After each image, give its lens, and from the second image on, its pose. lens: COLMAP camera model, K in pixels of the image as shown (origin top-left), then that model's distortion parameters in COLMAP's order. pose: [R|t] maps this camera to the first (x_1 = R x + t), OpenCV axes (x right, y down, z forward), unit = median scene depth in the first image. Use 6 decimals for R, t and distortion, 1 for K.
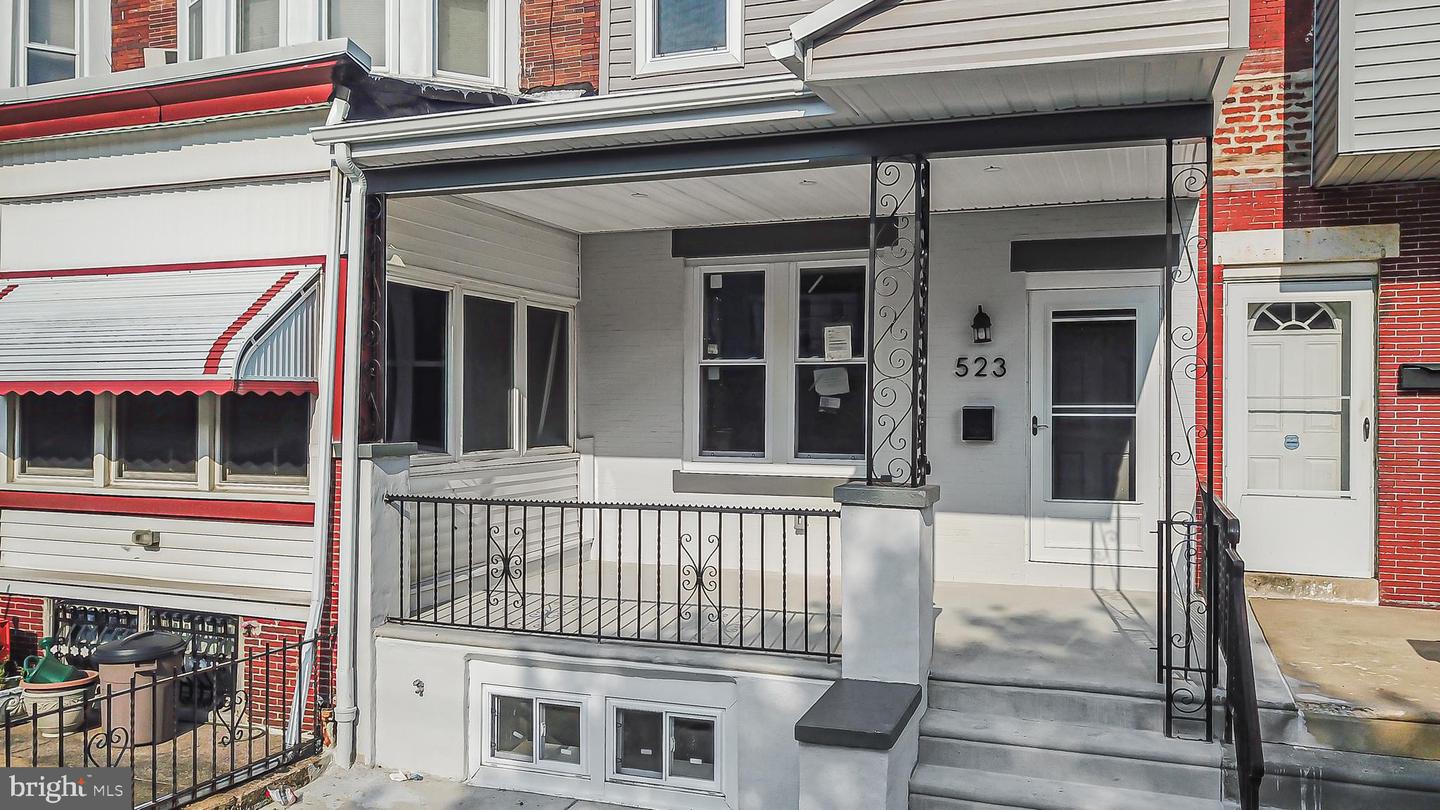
lens RADIAL K [[1111.0, 0, 720.0], [0, 1111.0, 405.0], [0, 0, 1]] dist [0.005450, 0.001600]
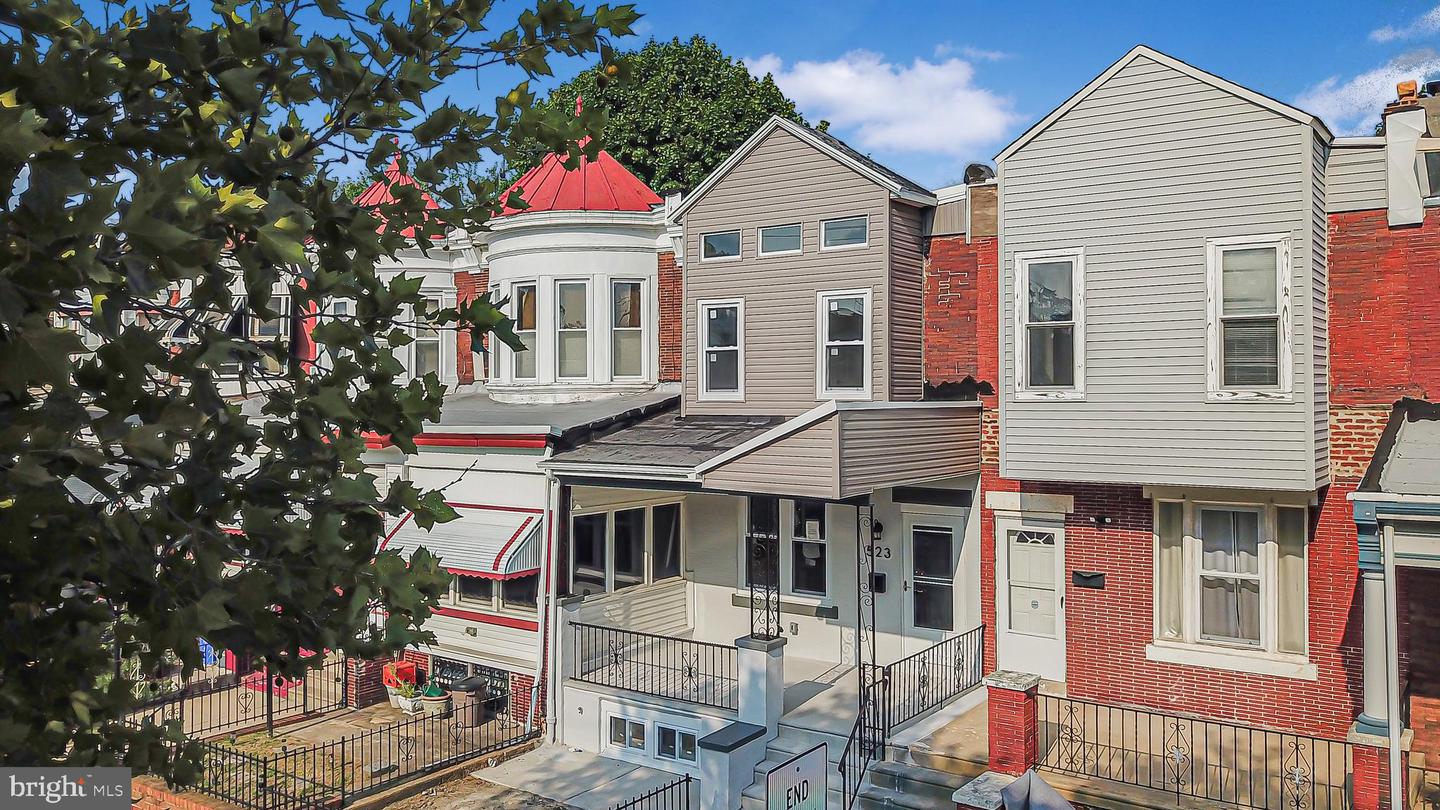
lens RADIAL K [[1103.0, 0, 722.7], [0, 1103.0, 366.7], [0, 0, 1]] dist [0.004533, -0.000550]
pose [[0.966184, -0.011730, -0.257586, 0.538913], [0.005301, 0.999657, -0.025638, -0.348713], [0.257799, 0.023406, 0.965915, -1.002386]]
